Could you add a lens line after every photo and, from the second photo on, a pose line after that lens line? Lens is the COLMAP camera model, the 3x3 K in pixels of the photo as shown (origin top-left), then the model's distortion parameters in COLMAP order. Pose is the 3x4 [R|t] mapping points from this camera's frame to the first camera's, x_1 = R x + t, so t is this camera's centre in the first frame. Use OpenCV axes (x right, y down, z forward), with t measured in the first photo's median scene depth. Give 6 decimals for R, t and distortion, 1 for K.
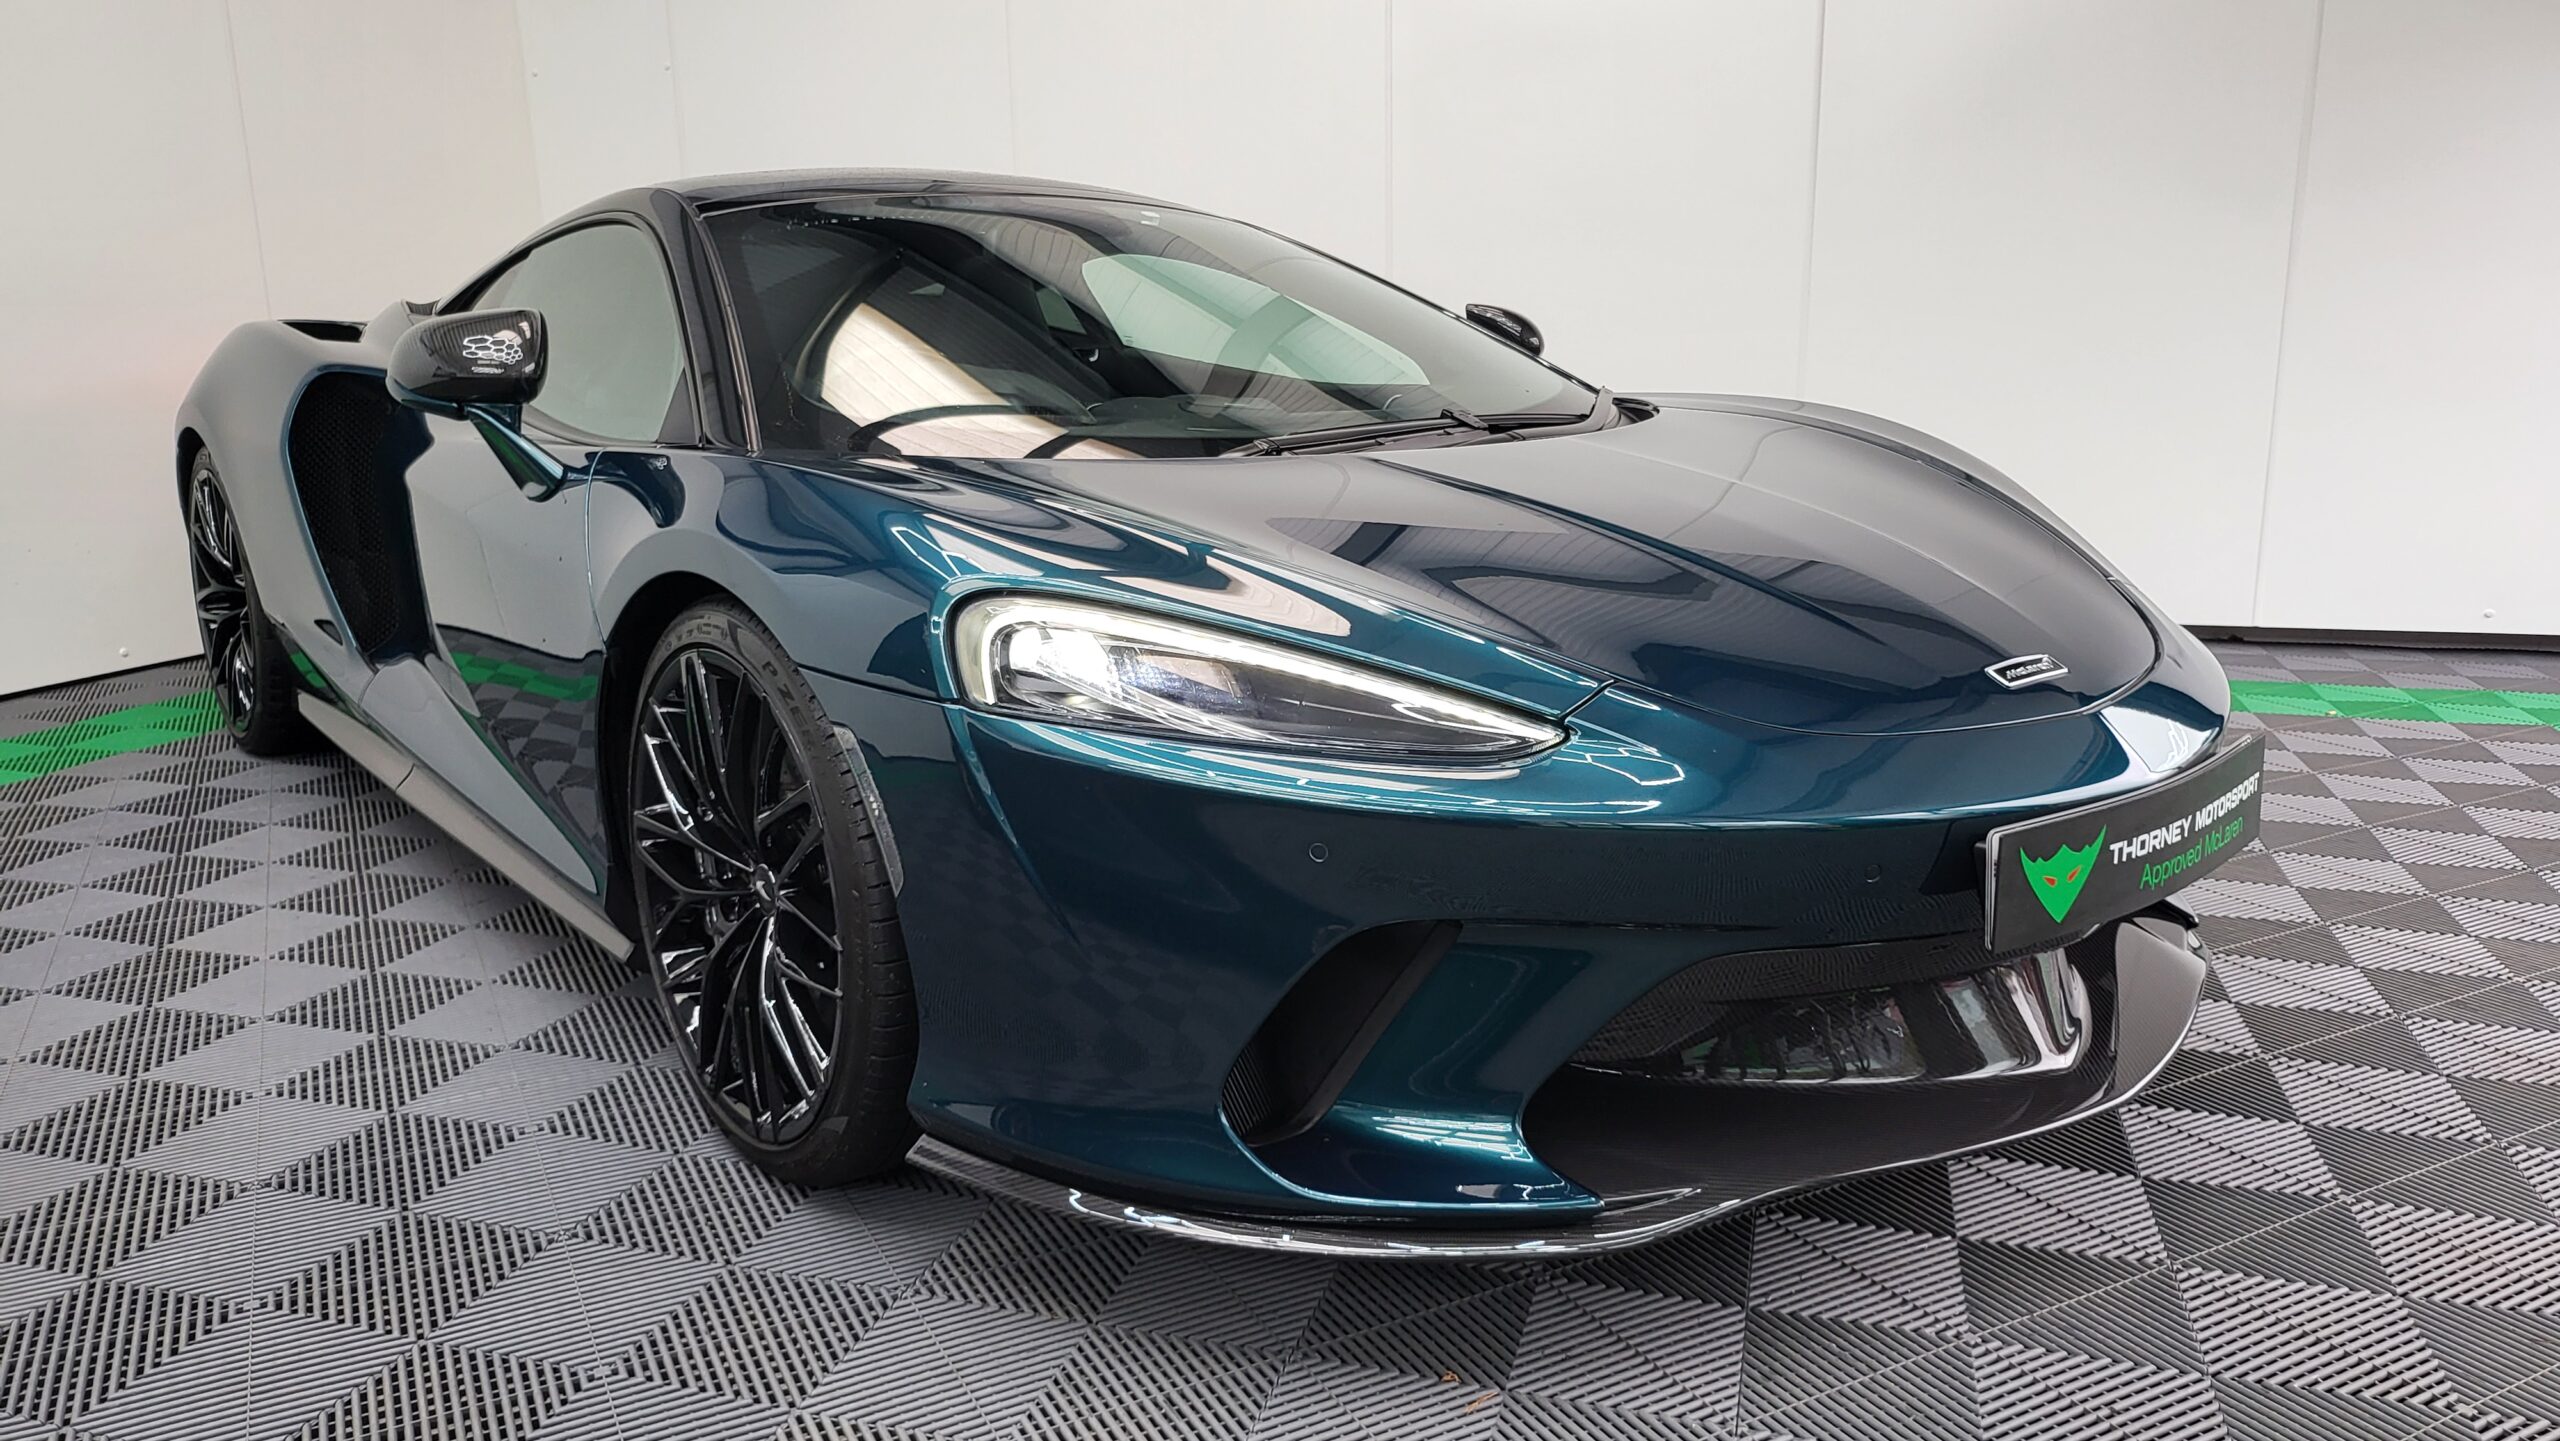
lens RADIAL K [[1797.0, 0, 1271.3], [0, 1797.0, 728.0], [0, 0, 1]] dist [0.043047, -0.047144]
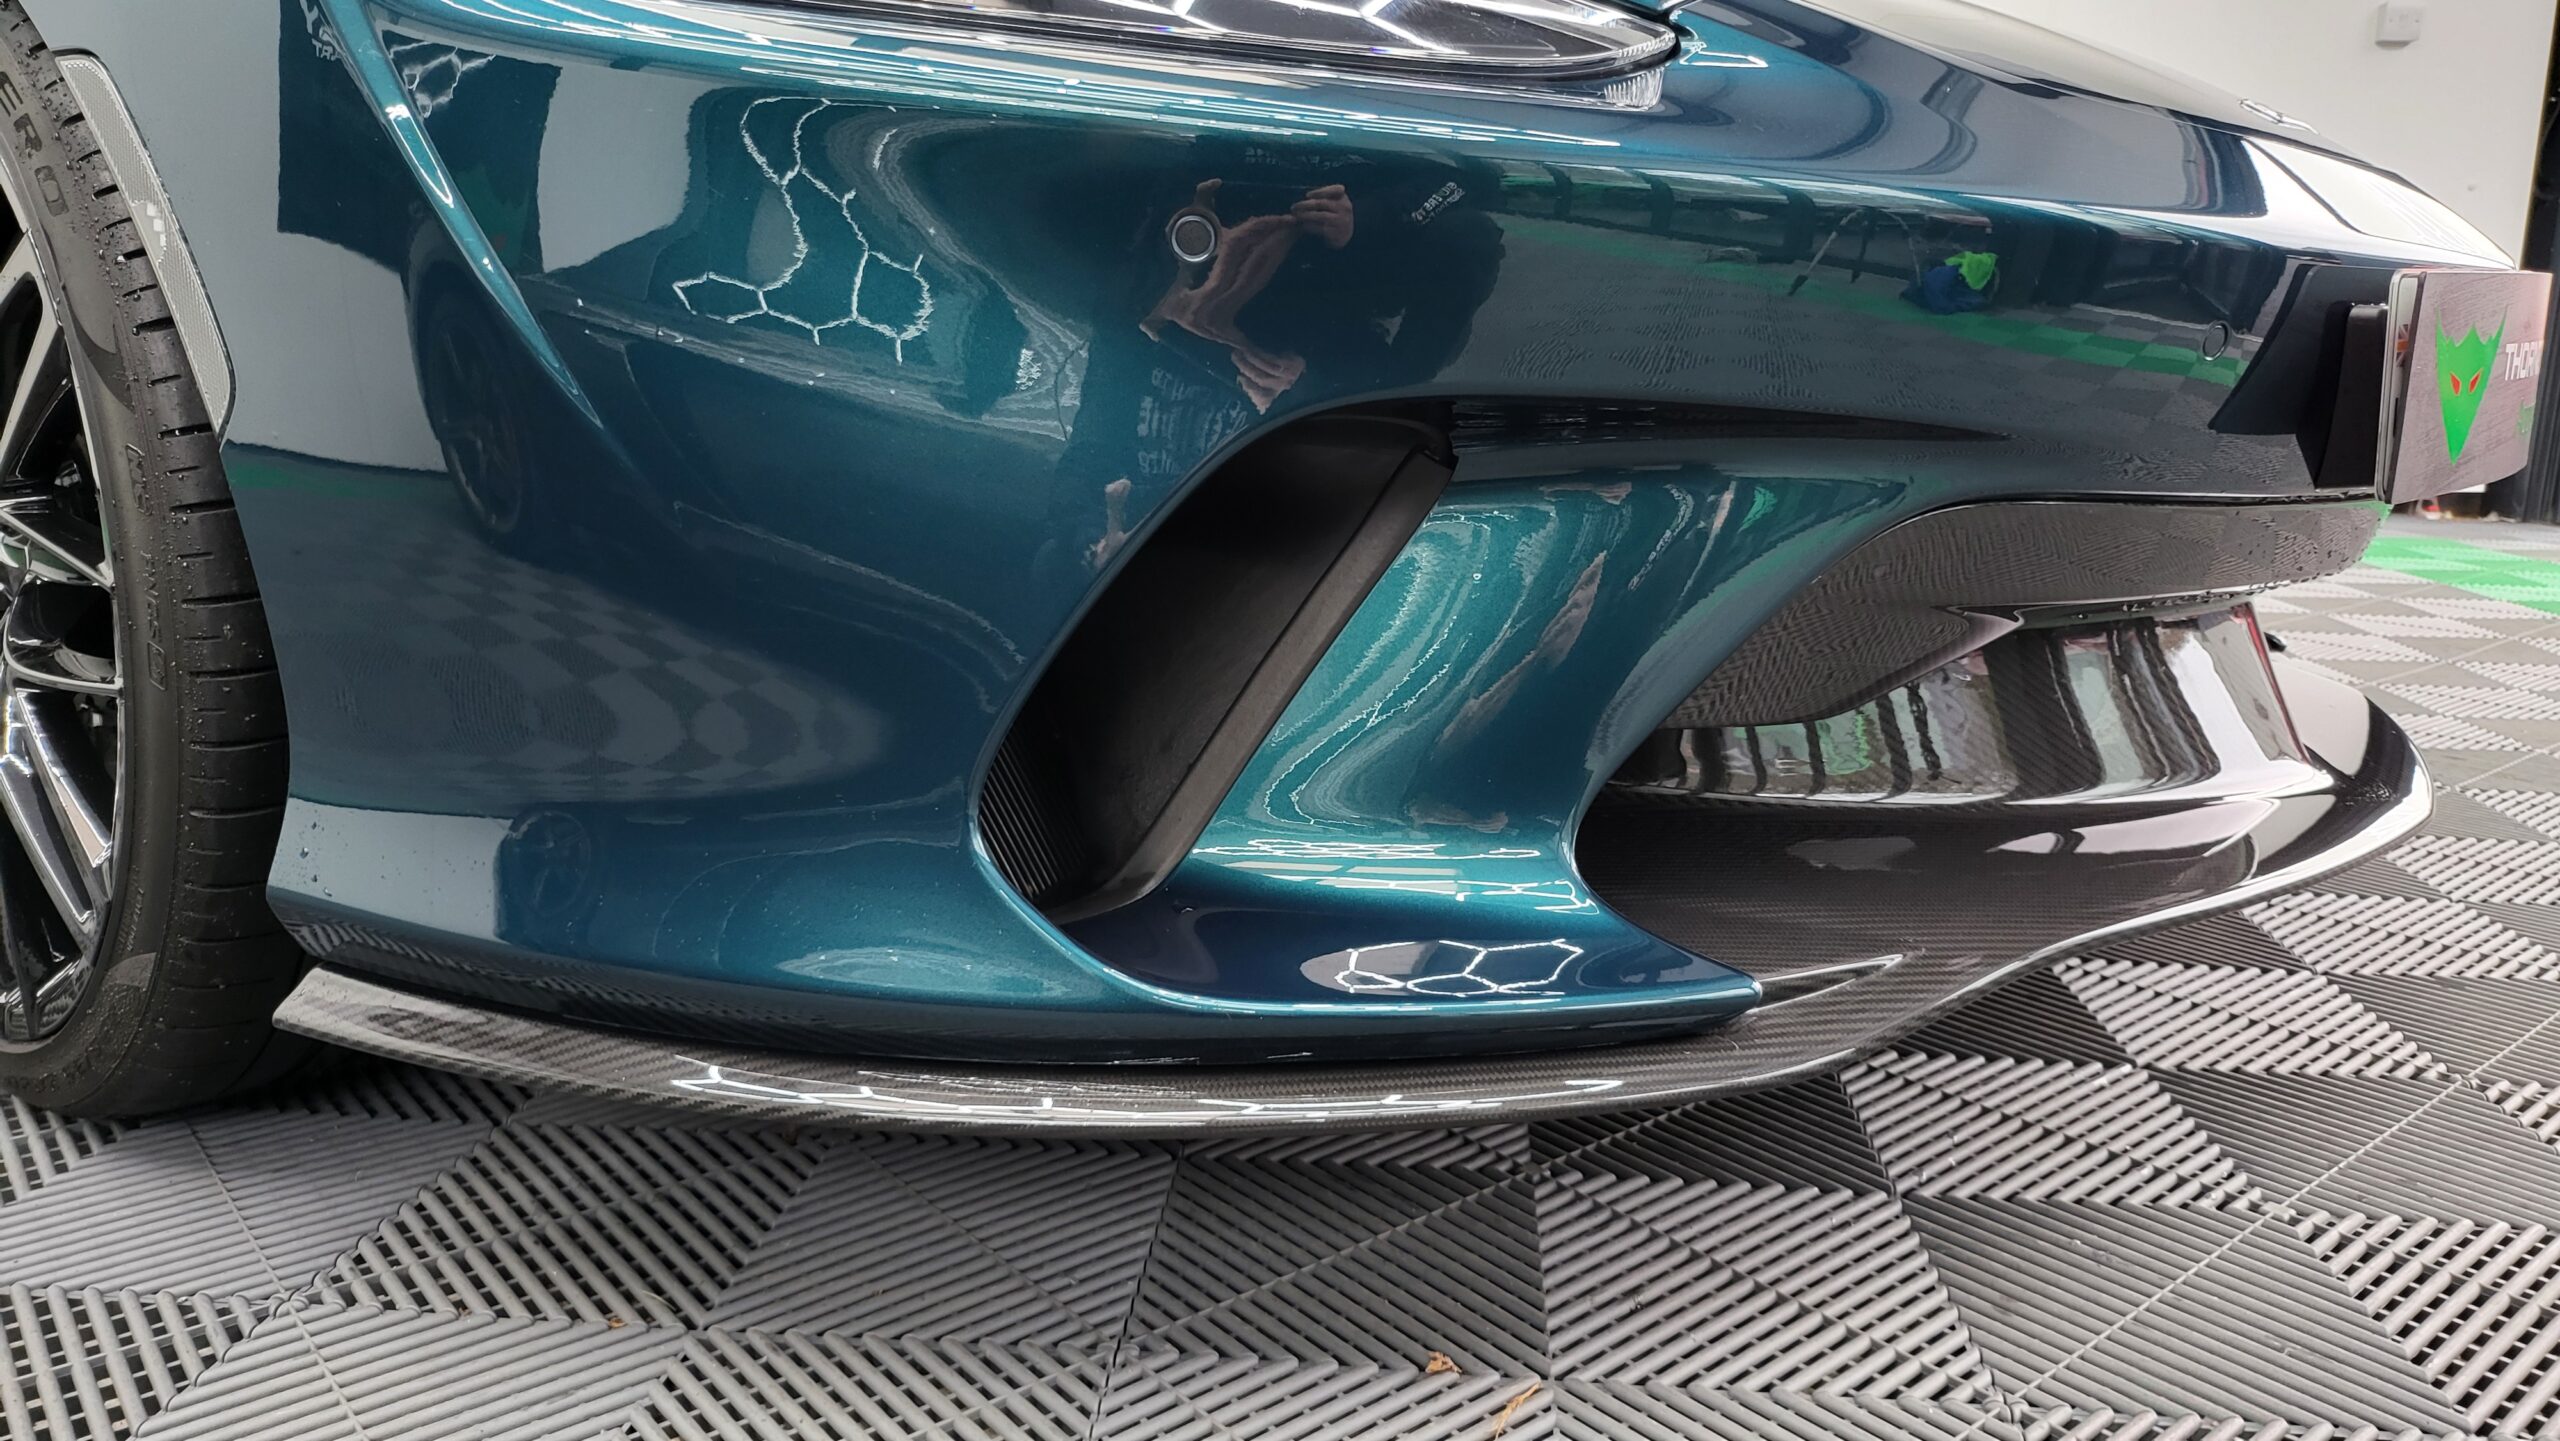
lens RADIAL K [[1797.0, 0, 1297.4], [0, 1797.0, 731.6], [0, 0, 1]] dist [0.043047, -0.047144]
pose [[0.976083, -0.021455, 0.216339, -0.037078], [0.020576, 0.999768, 0.006316, 0.146104], [-0.216424, -0.001713, 0.976298, 0.422021]]
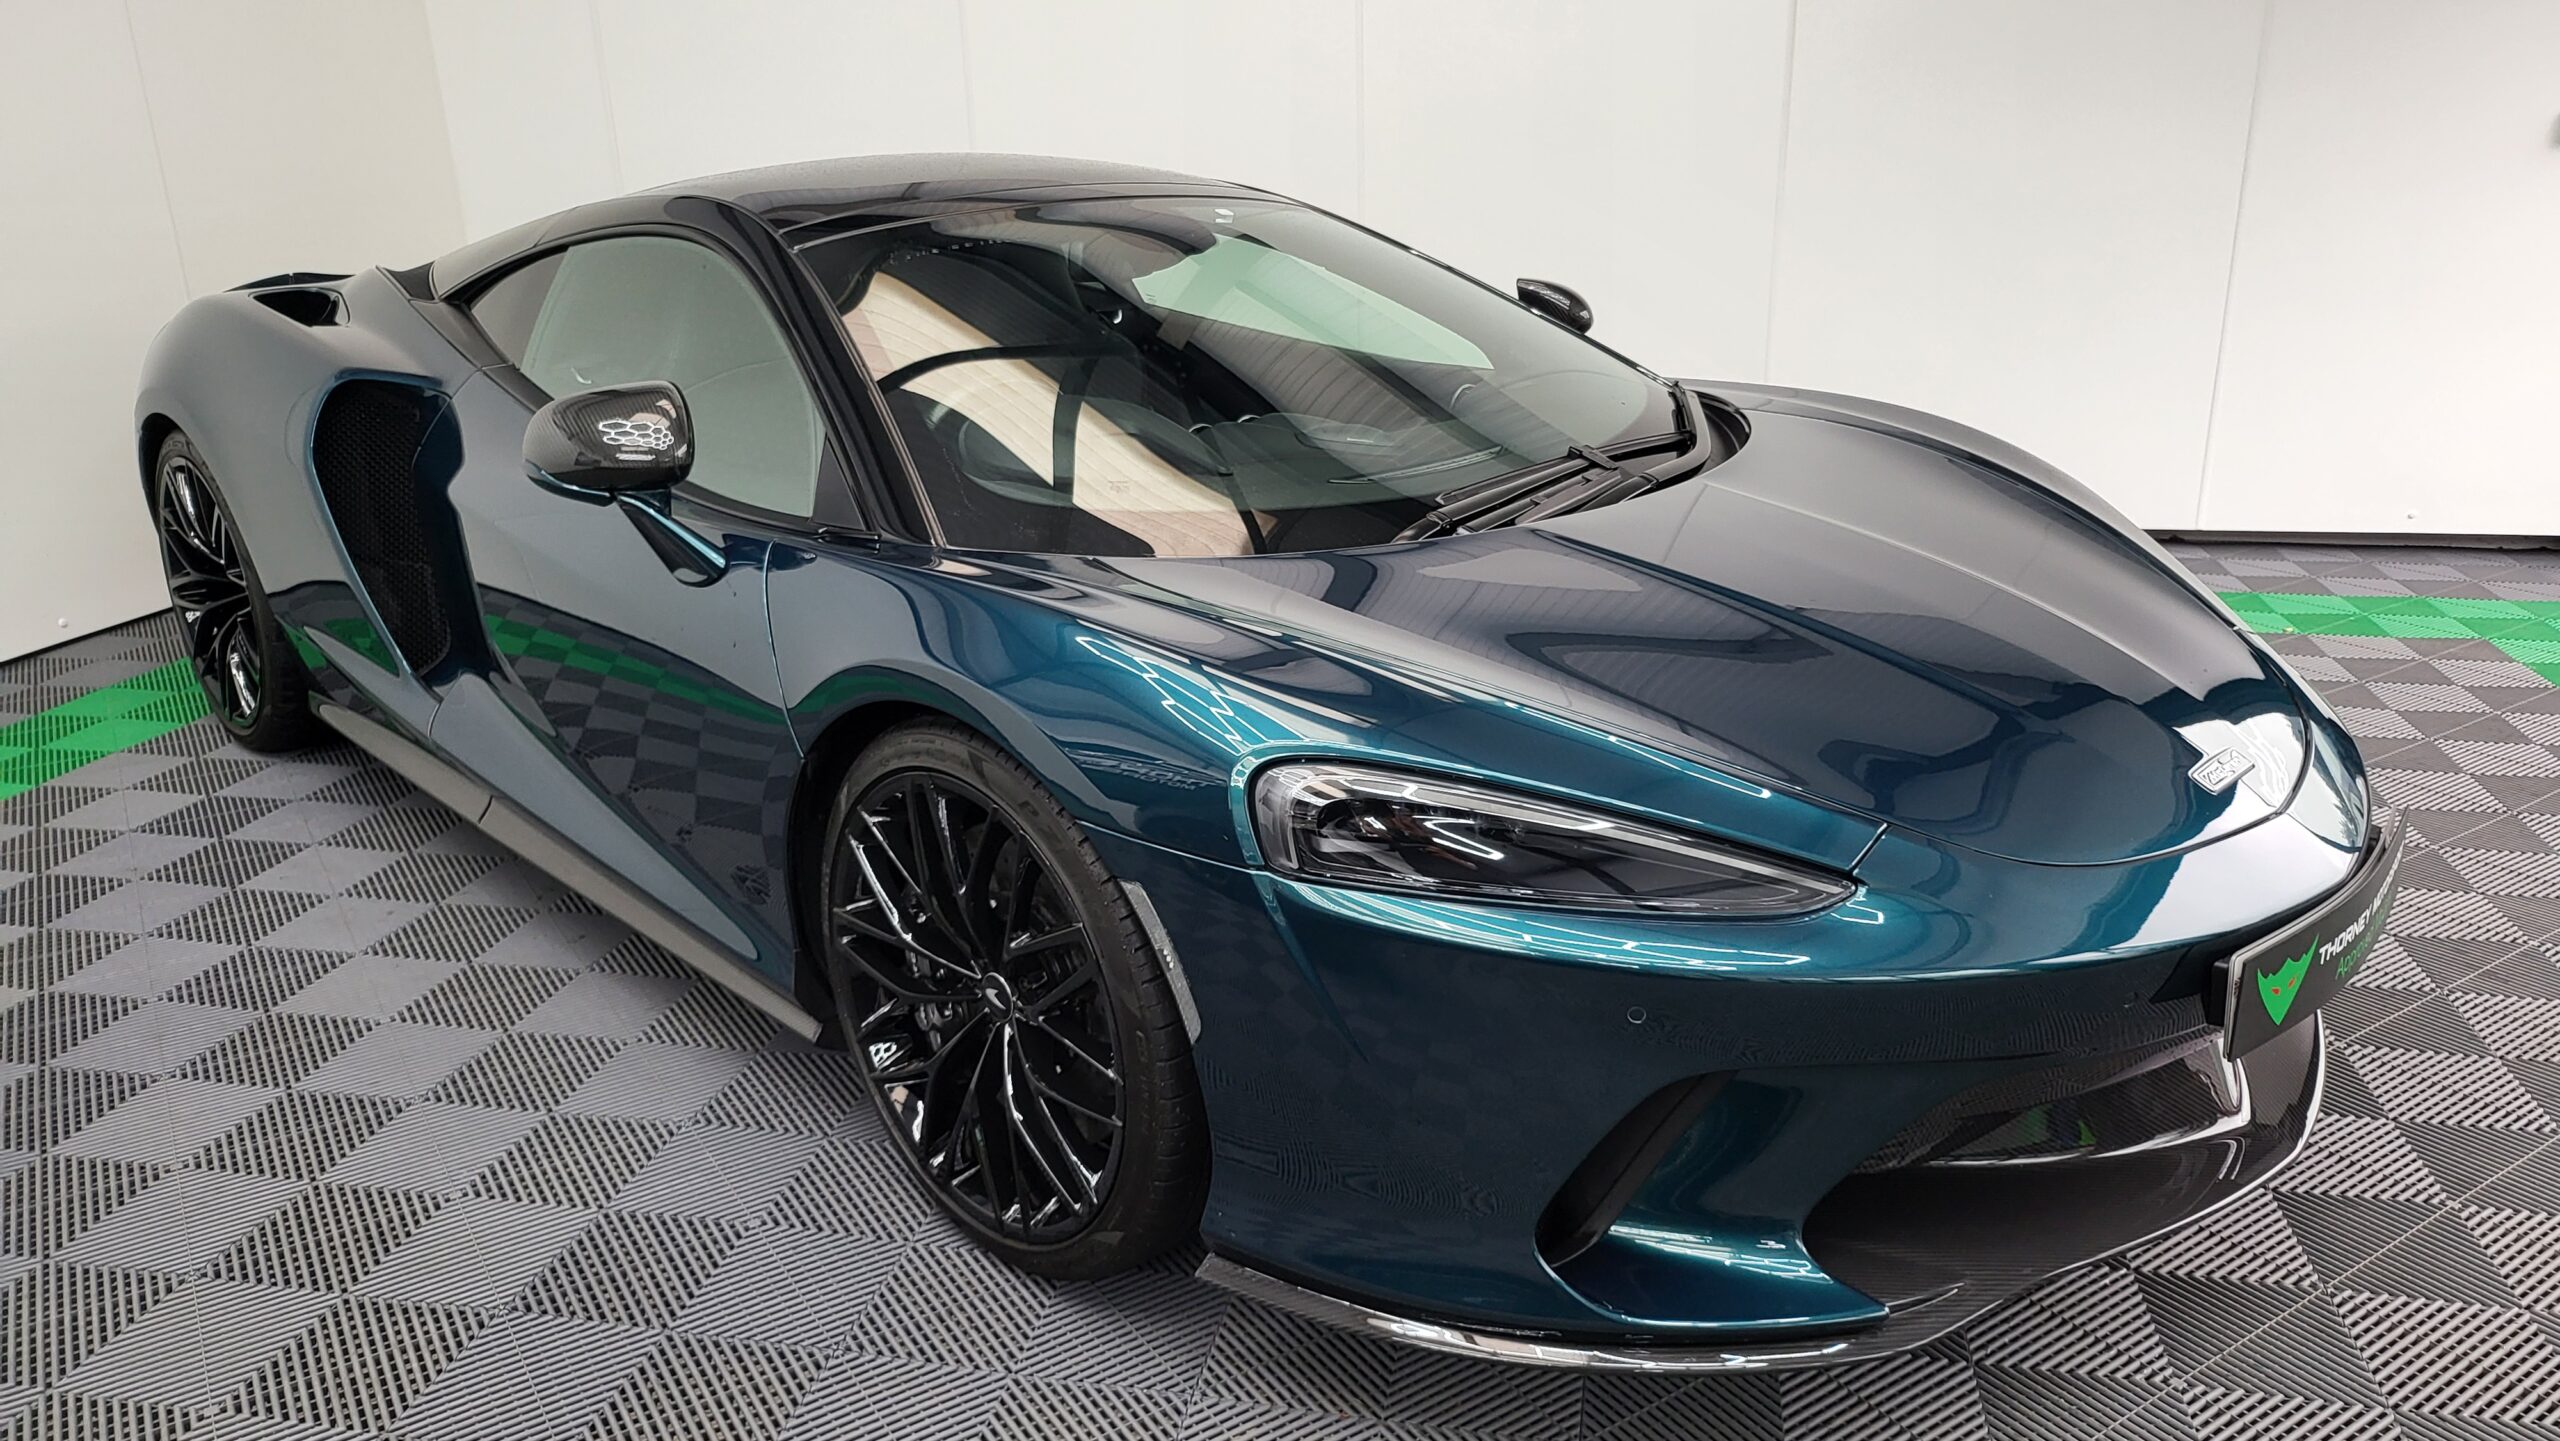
lens RADIAL K [[1797.0, 0, 1283.6], [0, 1797.0, 725.3], [0, 0, 1]] dist [0.043047, -0.047144]
pose [[0.995328, -0.038193, 0.088677, -0.204558], [0.029079, 0.994371, 0.101889, -0.163131], [-0.092069, -0.098834, 0.990836, -0.008846]]
